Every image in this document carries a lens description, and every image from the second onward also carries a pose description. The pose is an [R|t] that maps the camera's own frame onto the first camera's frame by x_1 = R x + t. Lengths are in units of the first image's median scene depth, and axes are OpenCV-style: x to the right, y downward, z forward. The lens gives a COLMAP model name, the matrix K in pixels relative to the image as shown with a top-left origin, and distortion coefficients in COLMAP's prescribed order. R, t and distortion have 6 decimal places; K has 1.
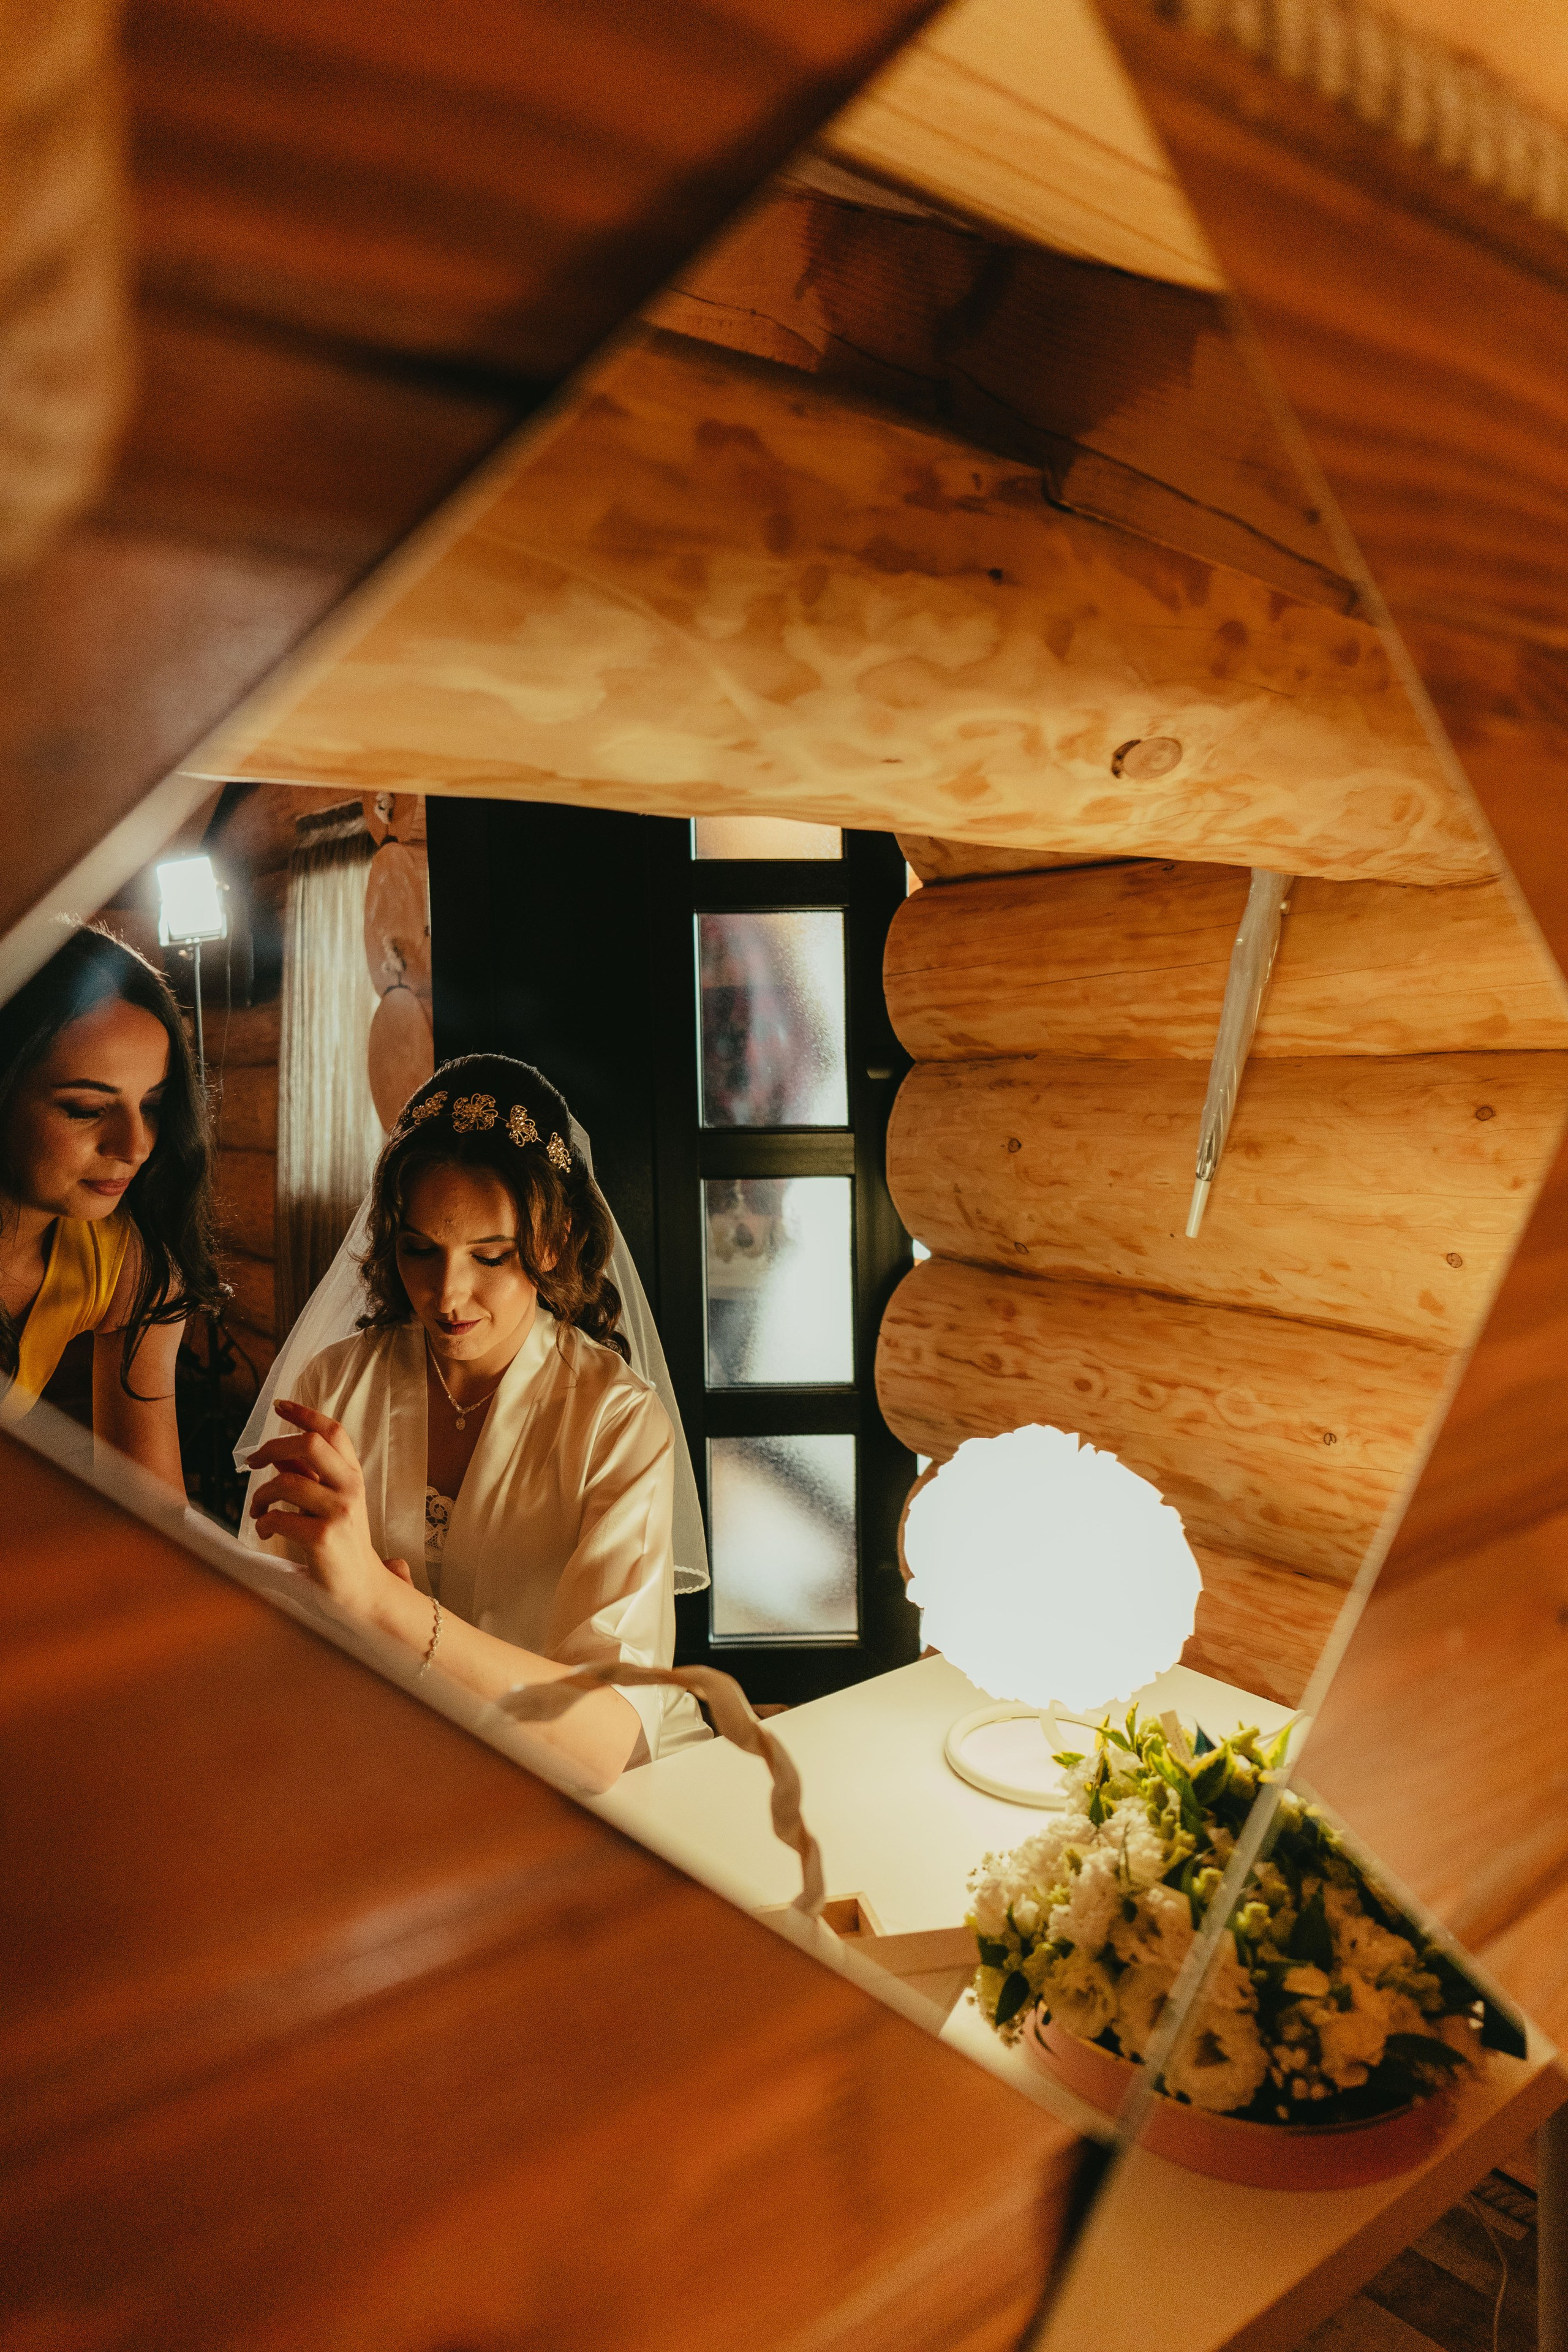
lens RADIAL K [[1578.5, 0, 785.4], [0, 1578.5, 1184.8], [0, 0, 1]] dist [0.079718, 0.000540]
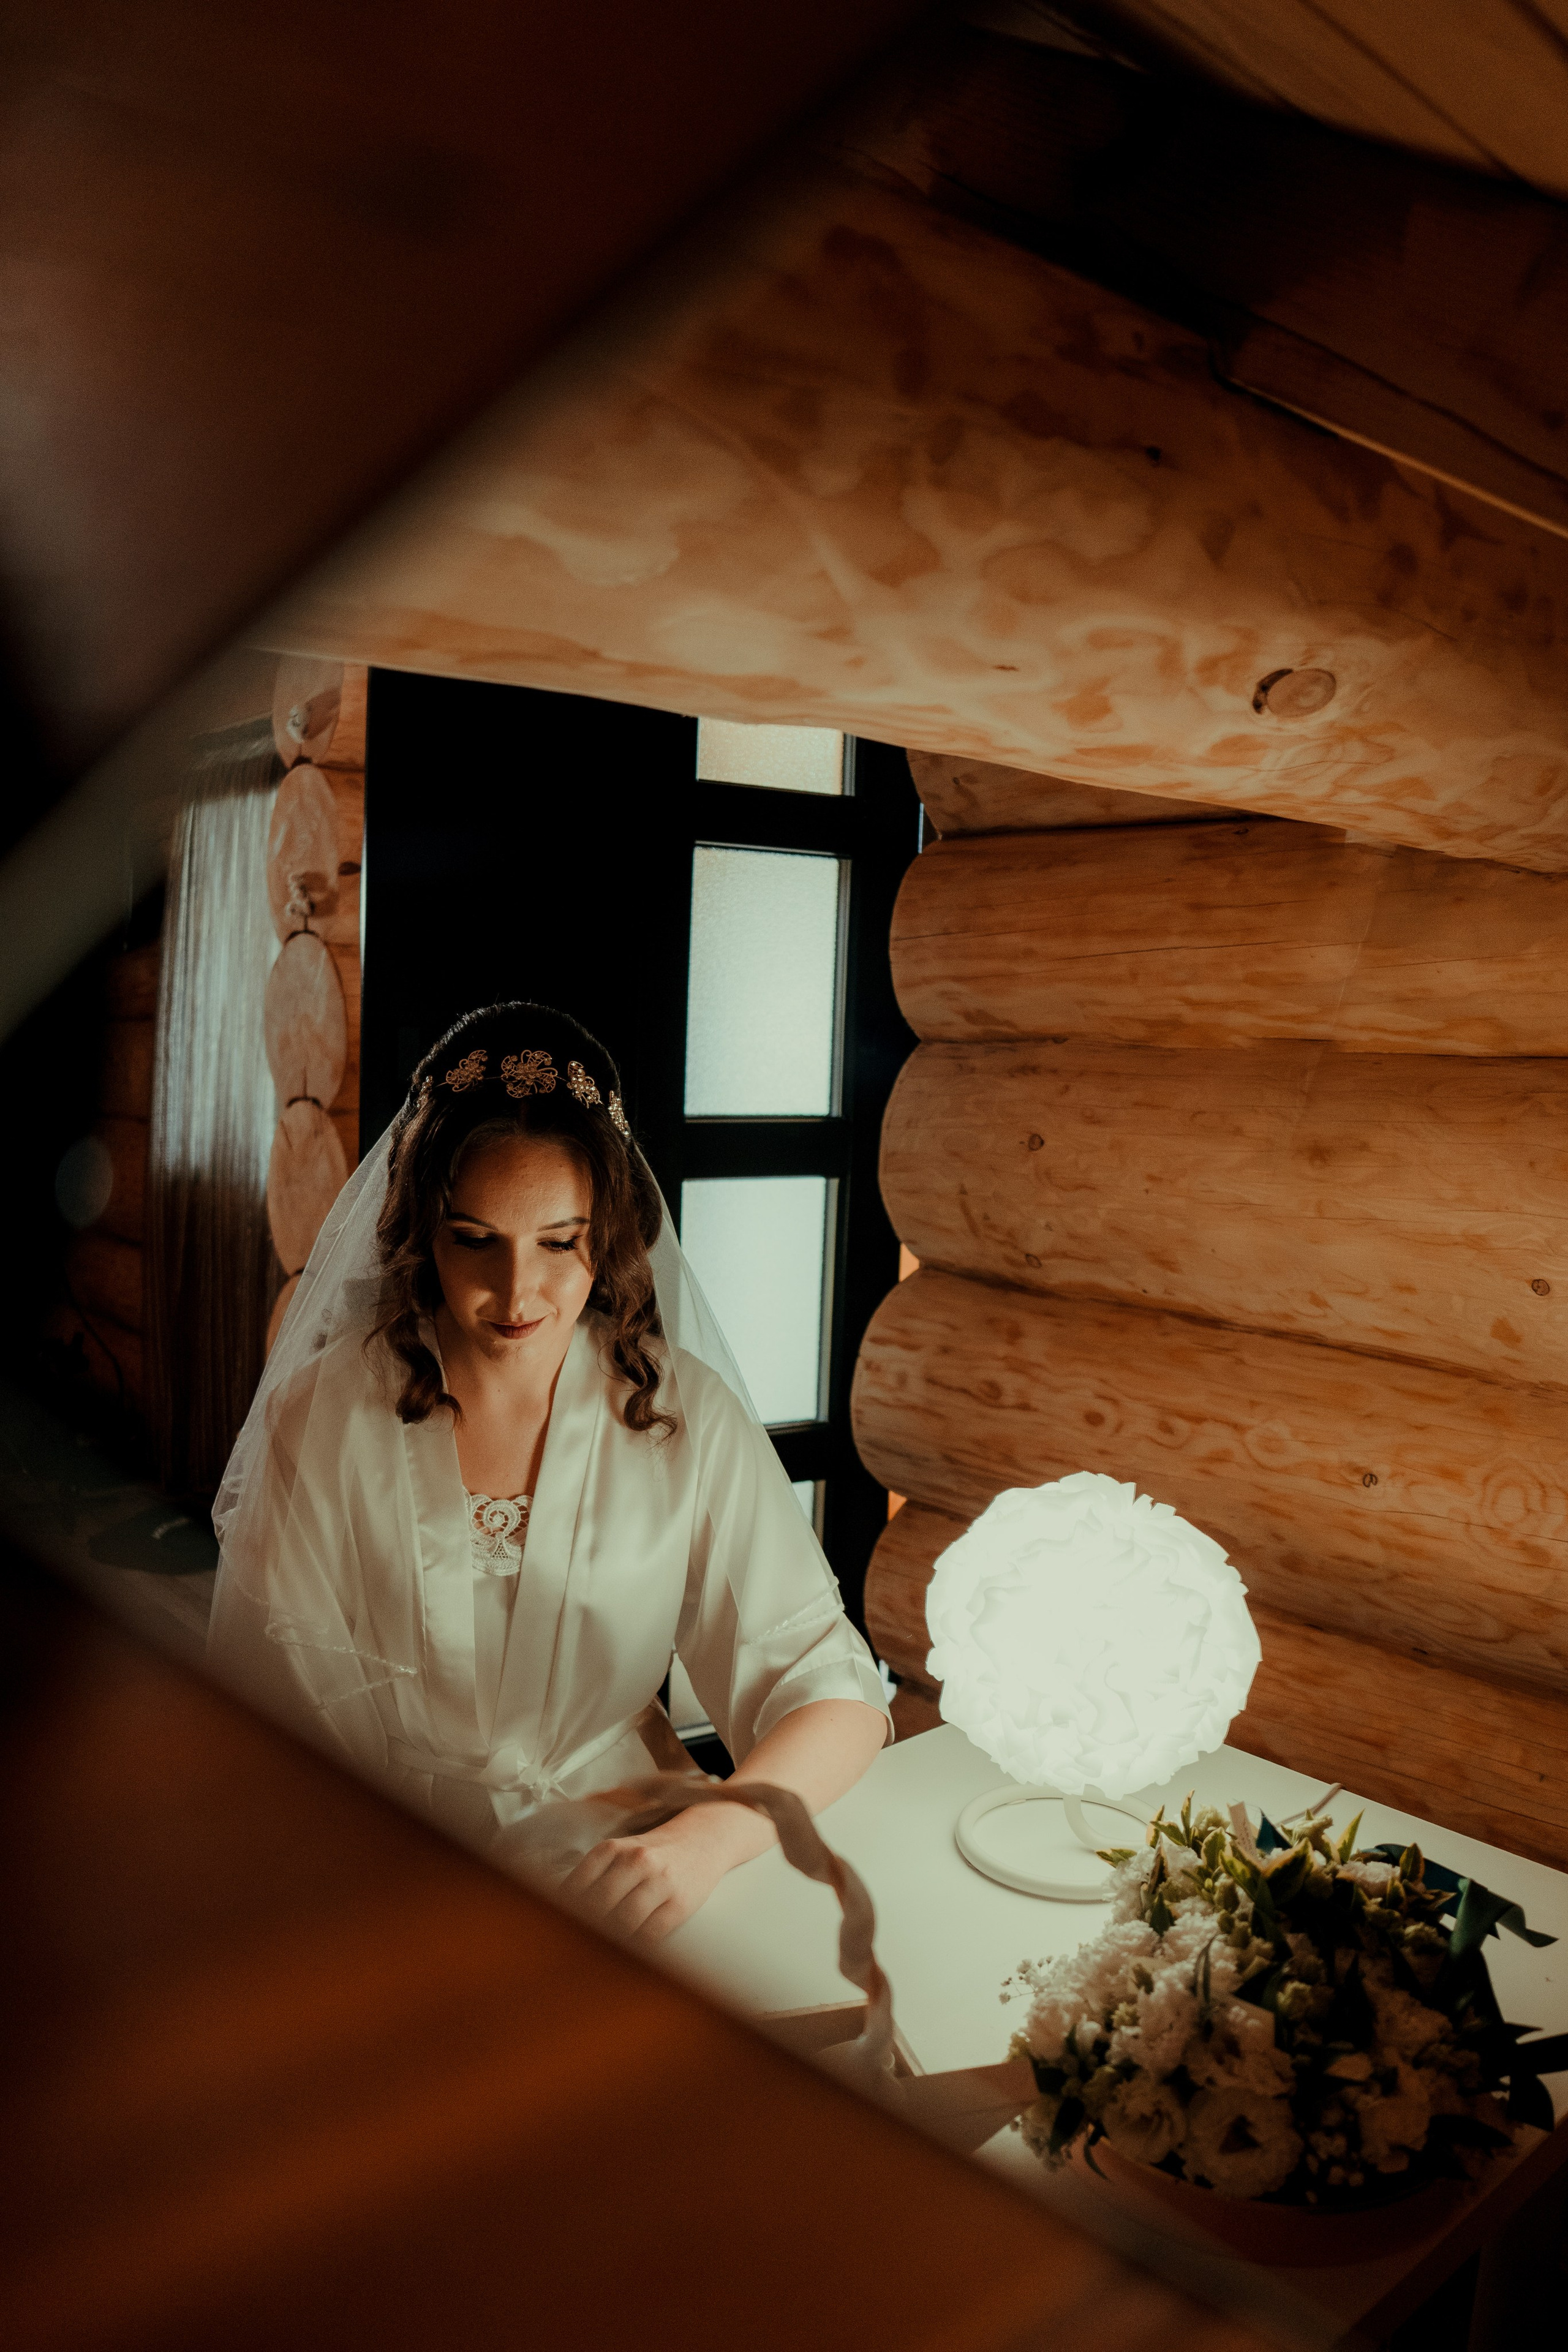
lens RADIAL K [[1602.1, 0, 784.0], [0, 1602.1, 1176.0], [0, 0, 1]] dist [-0.005410, -0.001780]
pose [[0.984534, 0.034911, 0.171682, -0.146559], [-0.033523, 0.999378, -0.010981, 0.008214], [-0.171959, 0.005056, 0.985091, 0.164255]]
